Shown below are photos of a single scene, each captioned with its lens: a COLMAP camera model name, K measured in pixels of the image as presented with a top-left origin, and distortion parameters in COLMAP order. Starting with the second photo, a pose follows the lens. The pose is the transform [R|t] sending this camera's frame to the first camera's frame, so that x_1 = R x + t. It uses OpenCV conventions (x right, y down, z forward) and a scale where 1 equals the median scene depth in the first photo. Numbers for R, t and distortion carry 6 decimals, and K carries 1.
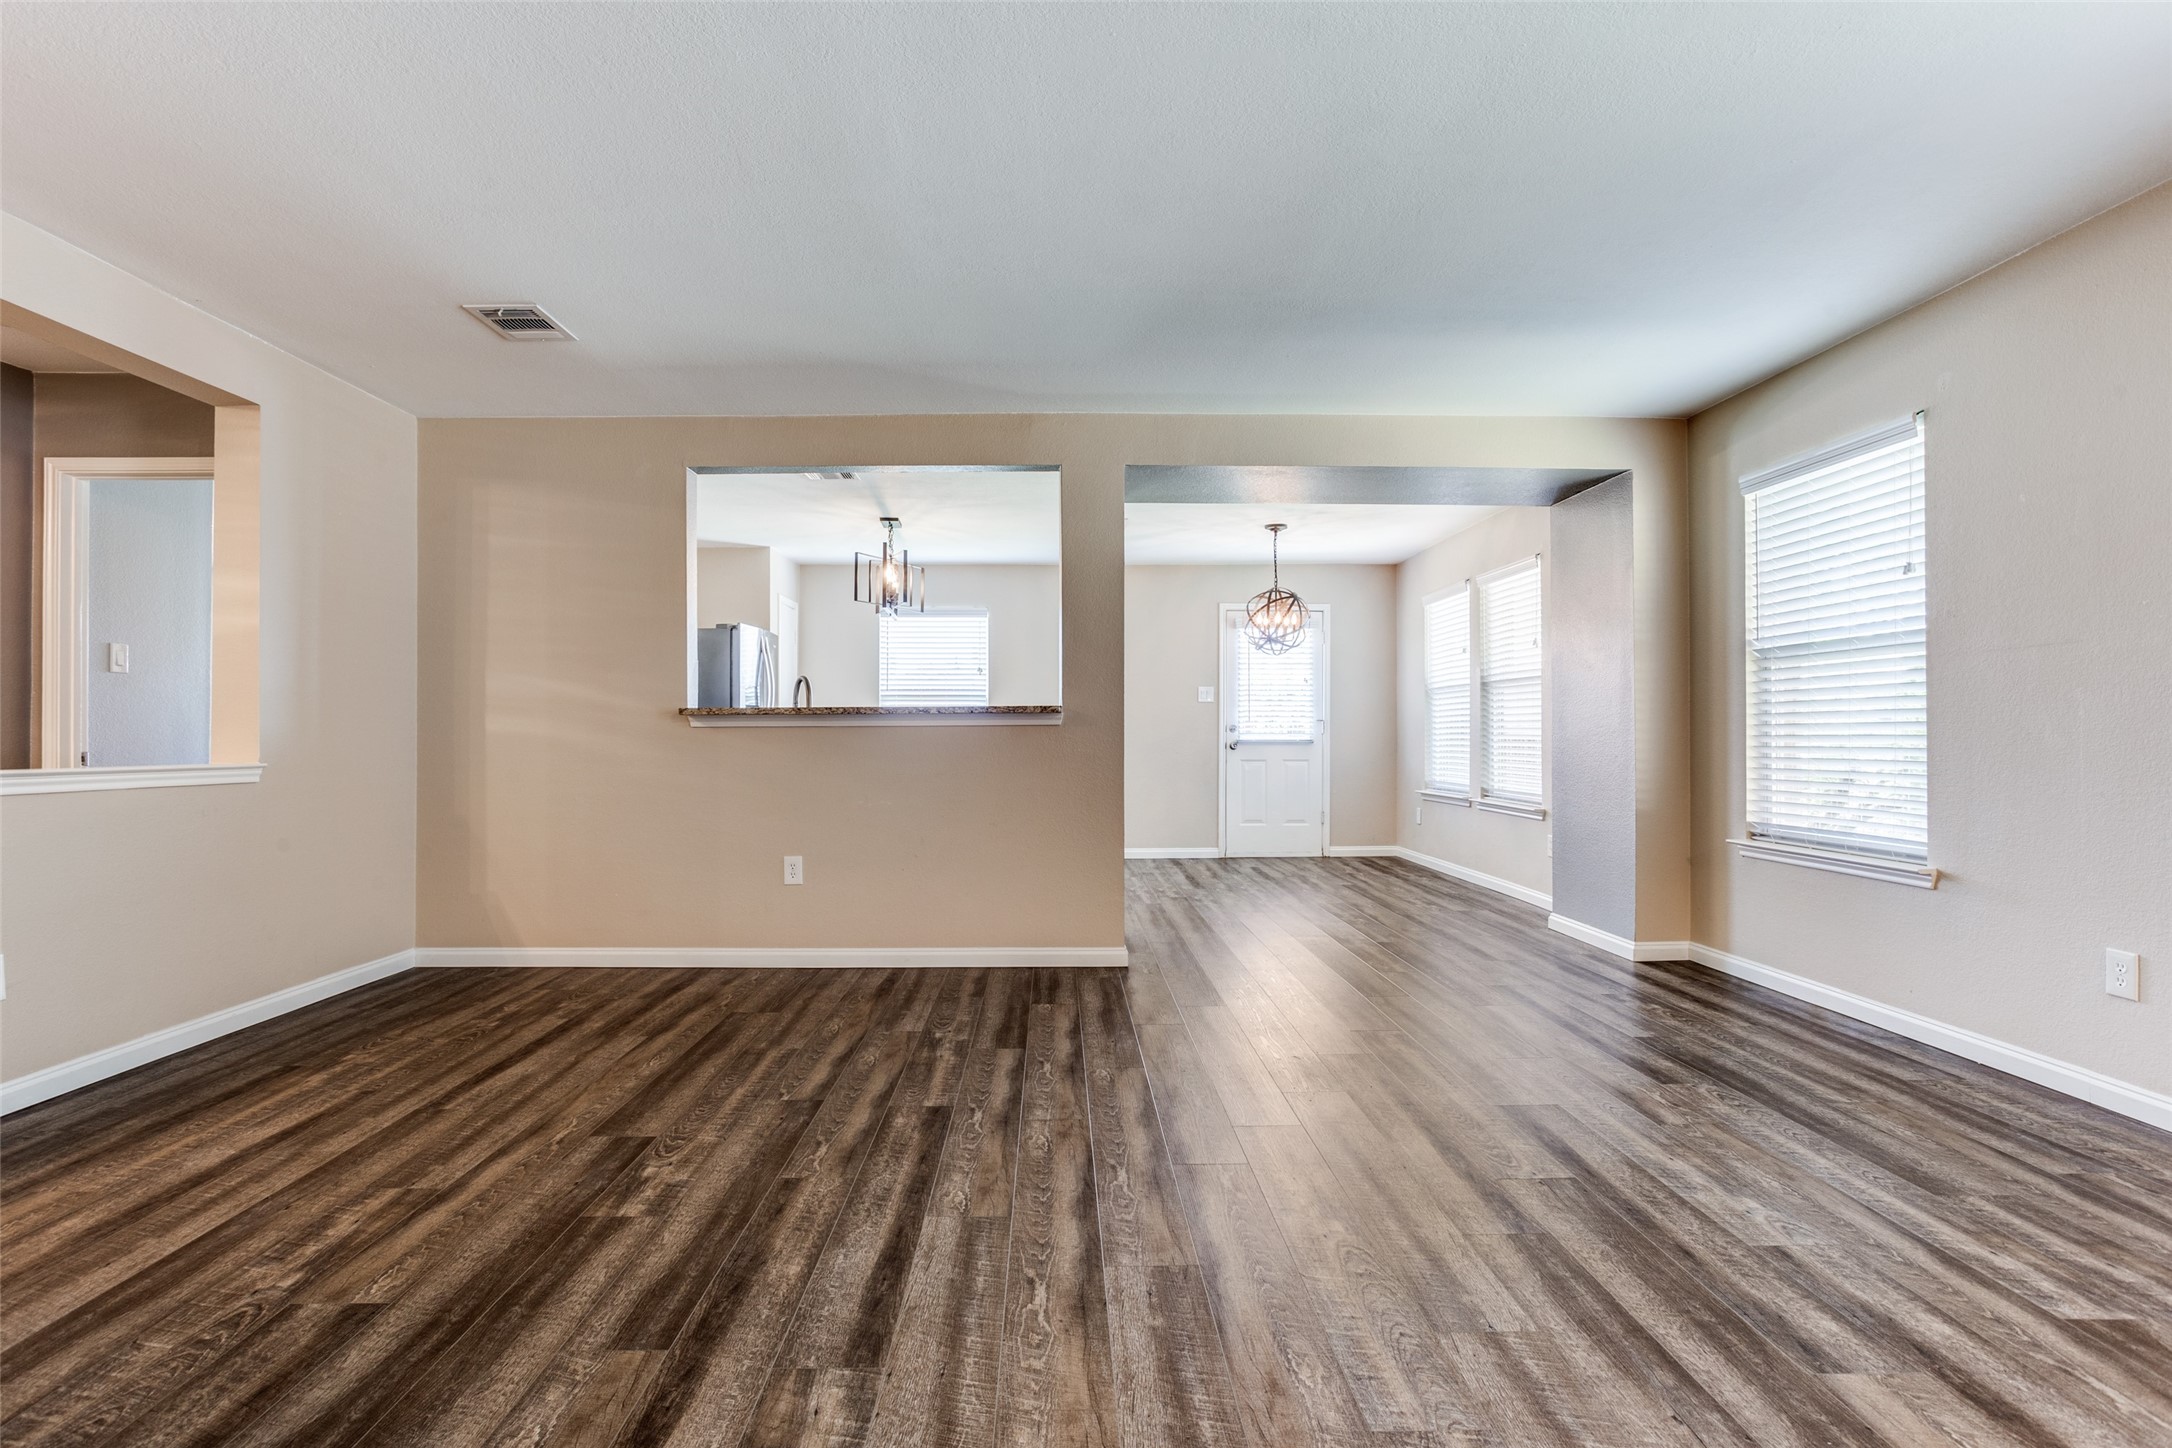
lens RADIAL K [[1062.6, 0, 1062.8], [0, 1062.6, 721.1], [0, 0, 1]] dist [-0.043502, 0.025615]
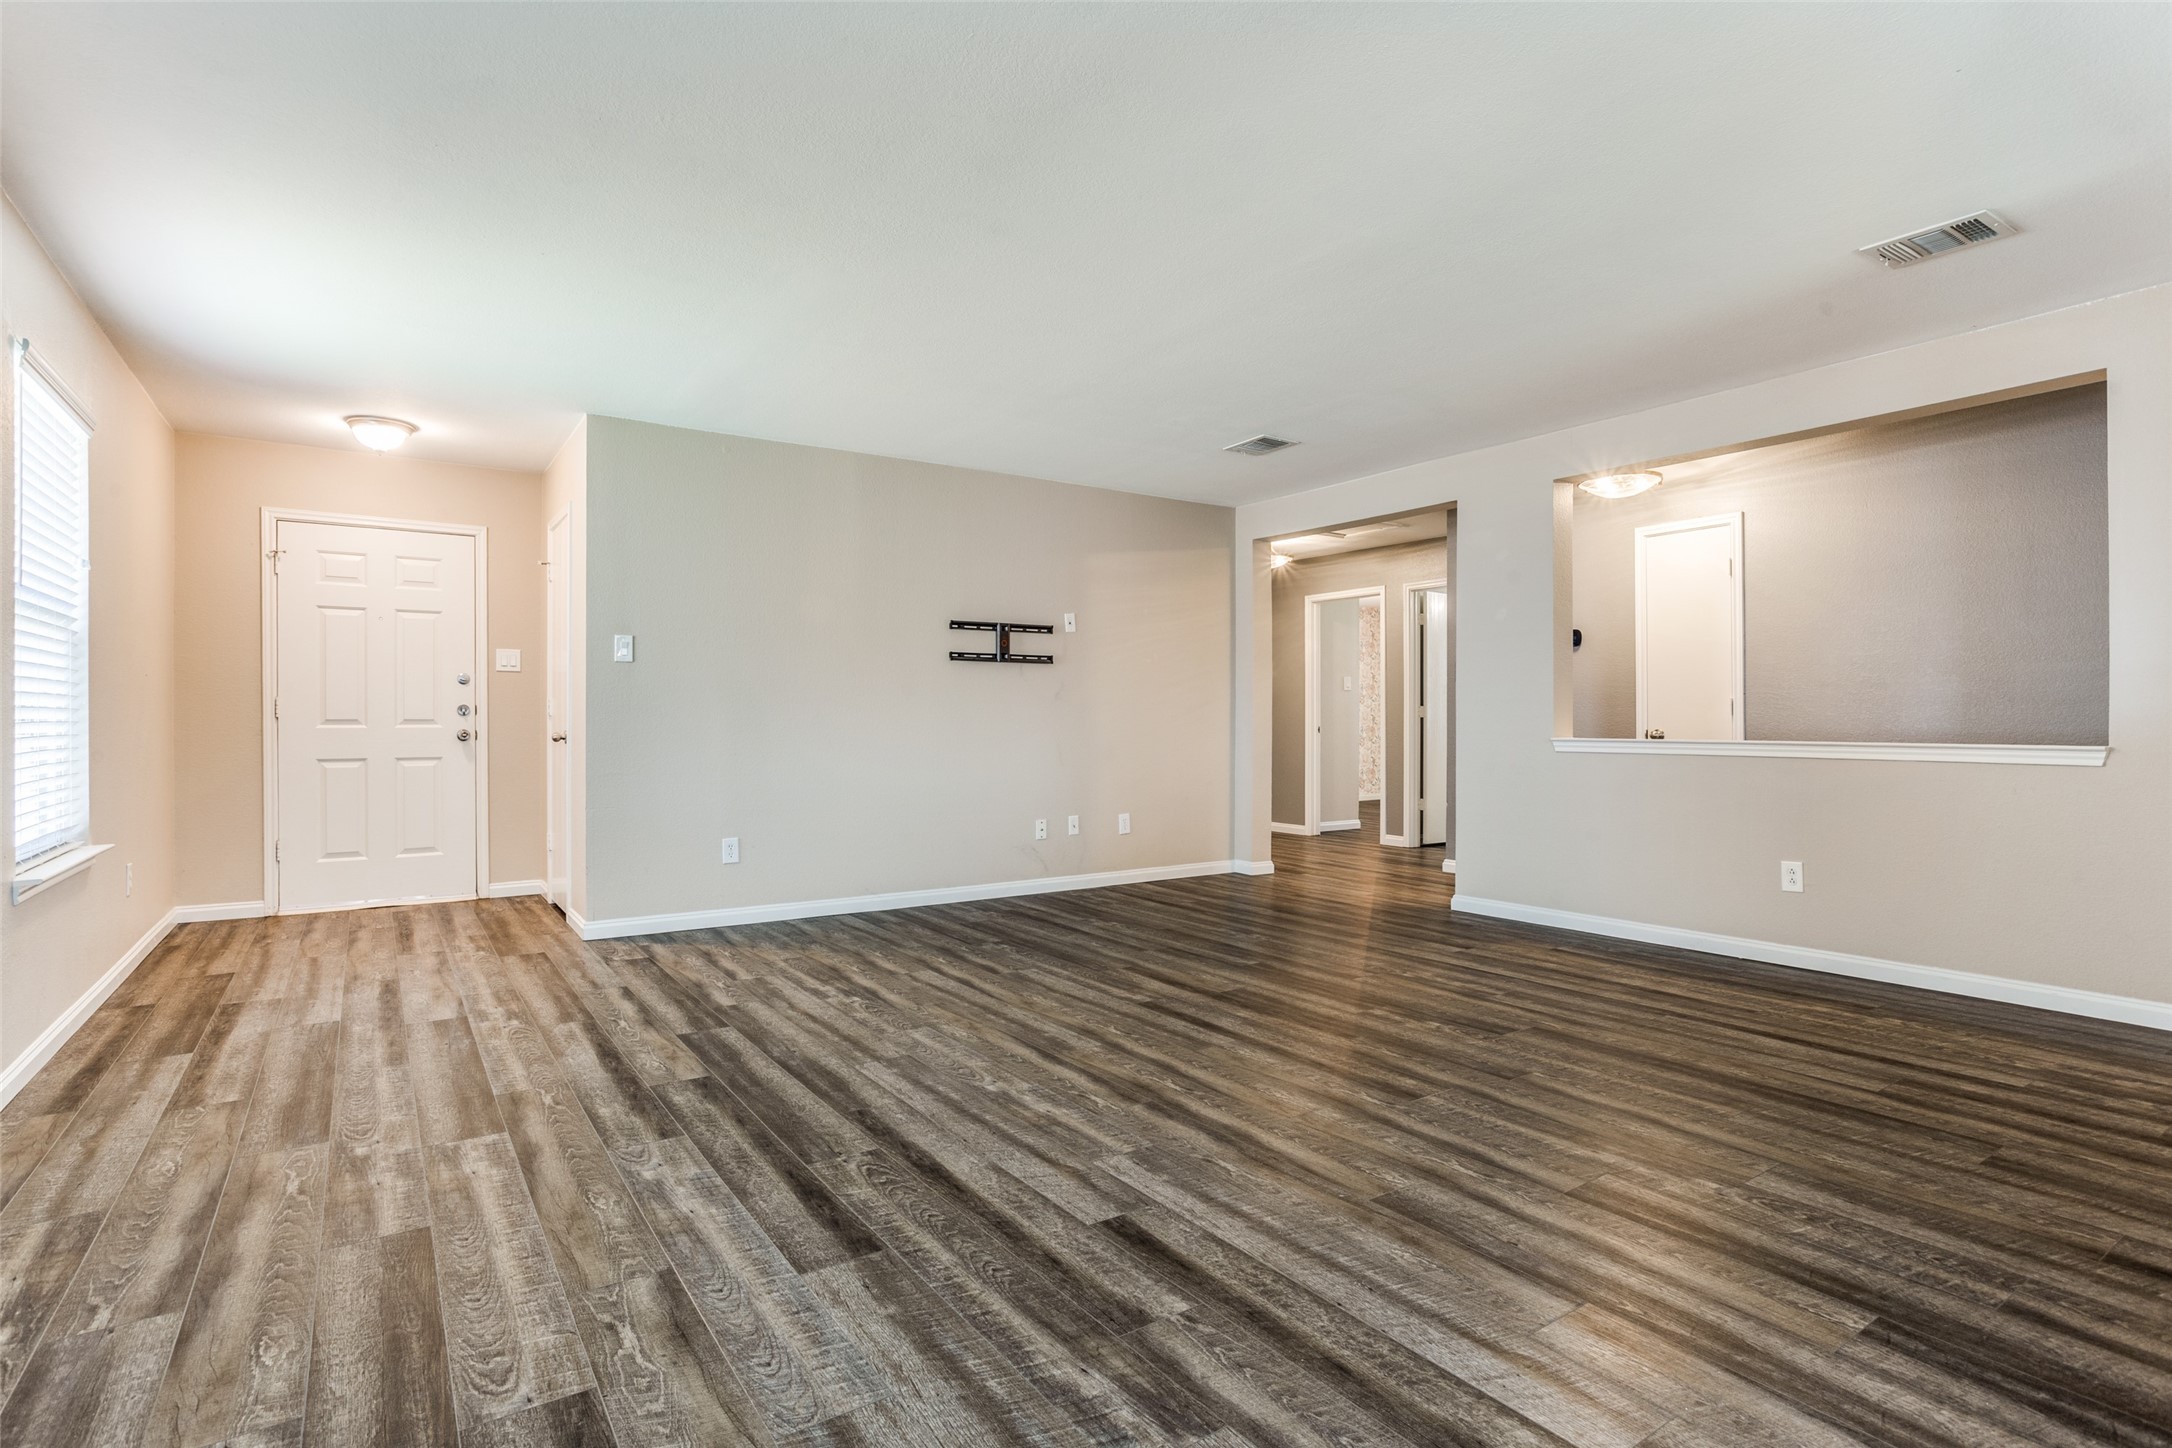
lens RADIAL K [[1060.2, 0, 1078.8], [0, 1060.2, 726.6], [0, 0, 1]] dist [-0.041442, 0.023437]
pose [[-0.830625, 0.005043, -0.556809, 0.665737], [0.012060, 0.999887, -0.008936, 0.024562], [0.556701, -0.014137, -0.830593, 1.591074]]
